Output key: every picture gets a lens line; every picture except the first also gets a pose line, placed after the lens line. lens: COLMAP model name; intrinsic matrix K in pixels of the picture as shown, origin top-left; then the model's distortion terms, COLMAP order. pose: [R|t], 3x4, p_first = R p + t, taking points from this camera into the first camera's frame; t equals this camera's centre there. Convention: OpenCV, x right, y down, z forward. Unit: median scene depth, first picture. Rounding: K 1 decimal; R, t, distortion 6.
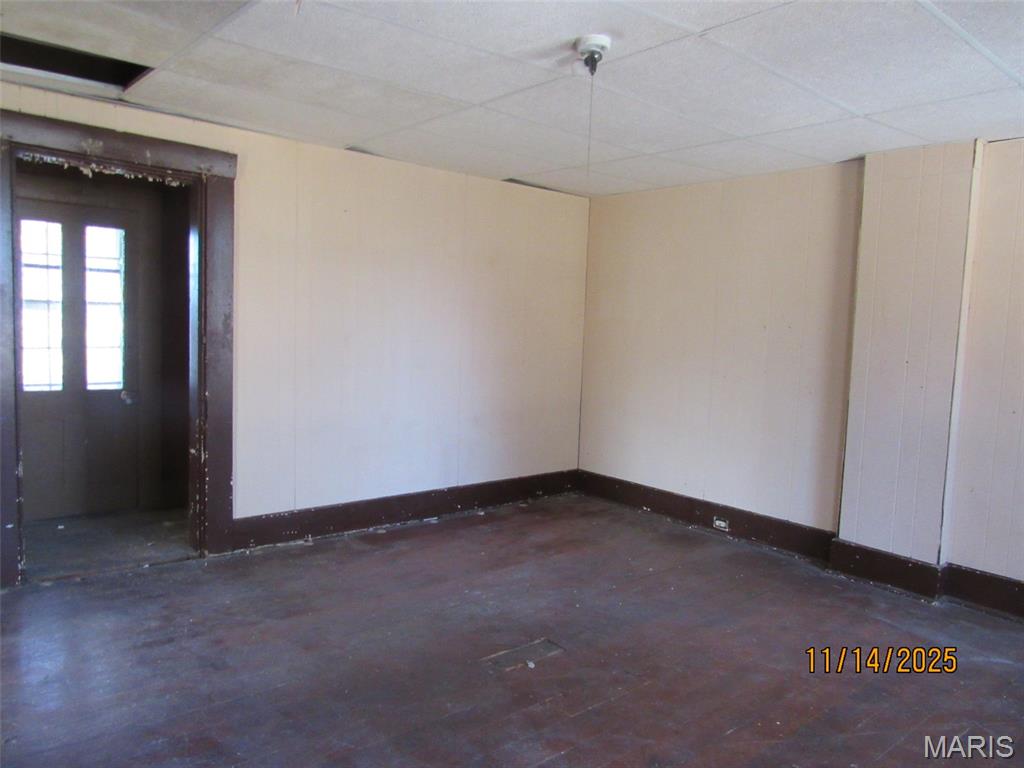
lens RADIAL K [[737.8, 0, 514.2], [0, 737.8, 383.5], [0, 0, 1]] dist [-0.019134, 0.008411]
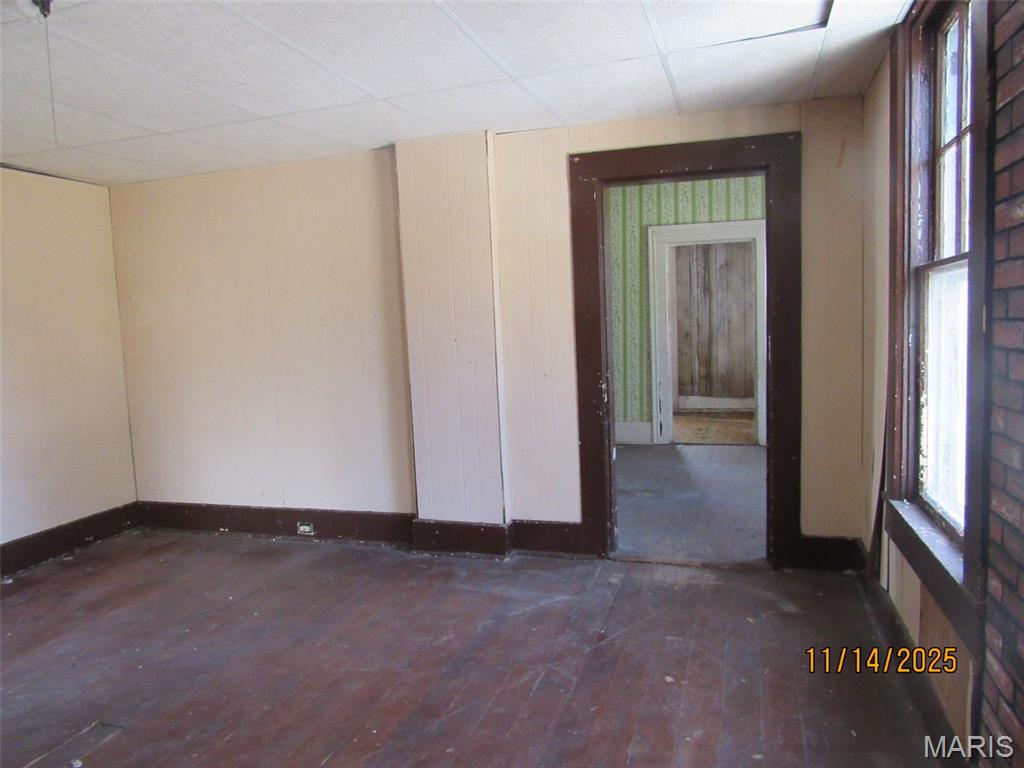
lens RADIAL K [[737.8, 0, 505.6], [0, 737.8, 382.0], [0, 0, 1]] dist [-0.019134, 0.008411]
pose [[0.852204, -0.124389, 0.508208, 0.052236], [0.124239, 0.991656, 0.034384, 0.002818], [-0.508245, 0.033837, 0.860548, 0.055646]]
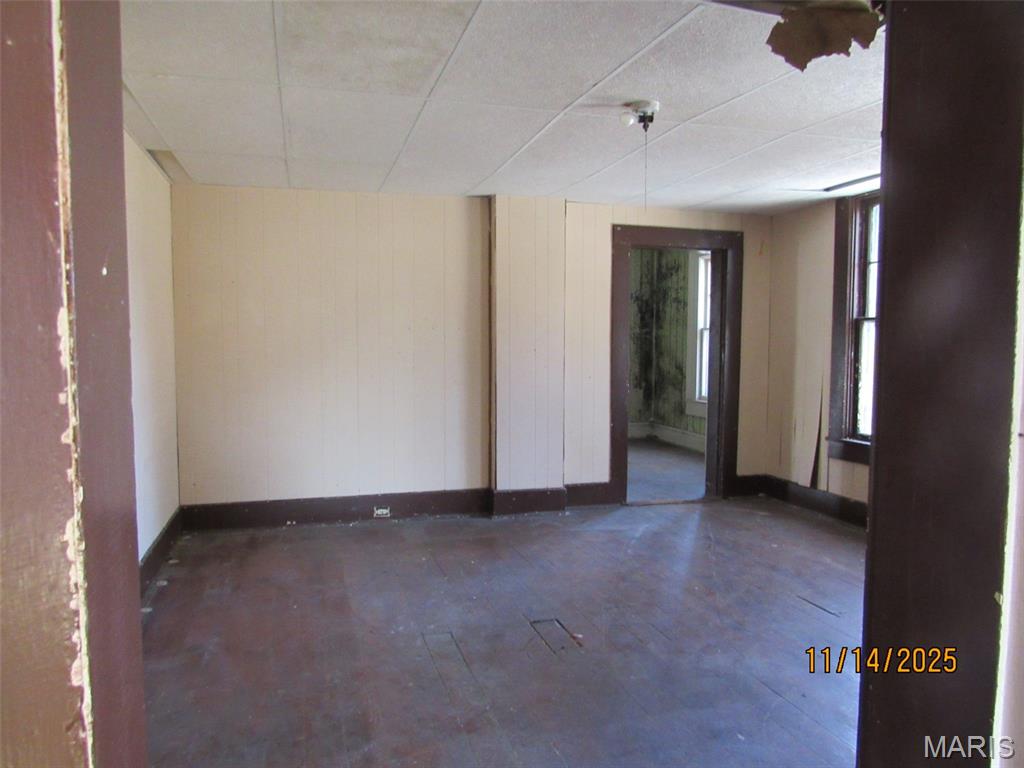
lens RADIAL K [[737.8, 0, 507.3], [0, 737.8, 384.3], [0, 0, 1]] dist [-0.019134, 0.008411]
pose [[0.417363, -0.099363, 0.903291, -0.757265], [0.095598, 0.993289, 0.065092, -0.060717], [-0.903698, 0.059186, 0.424061, 0.456916]]
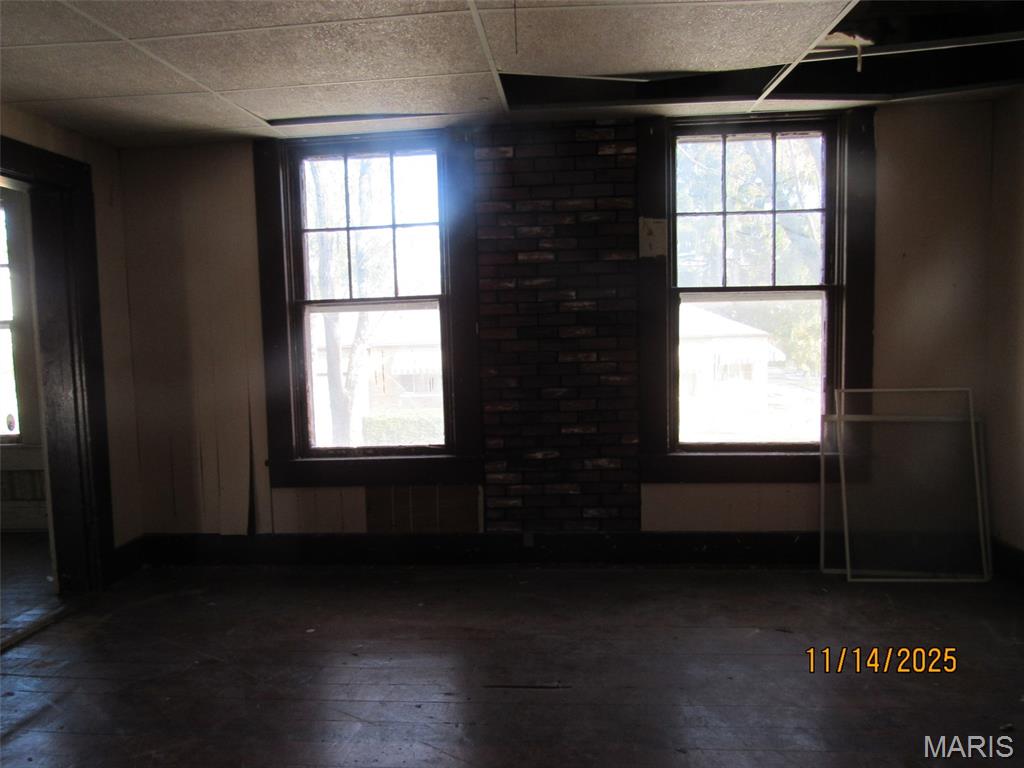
lens RADIAL K [[737.8, 0, 508.9], [0, 737.8, 384.8], [0, 0, 1]] dist [-0.019134, 0.008411]
pose [[-0.688381, -0.082546, 0.720637, -0.228192], [0.065179, 0.982445, 0.174797, -0.078162], [-0.722415, 0.167297, -0.670916, 0.941090]]
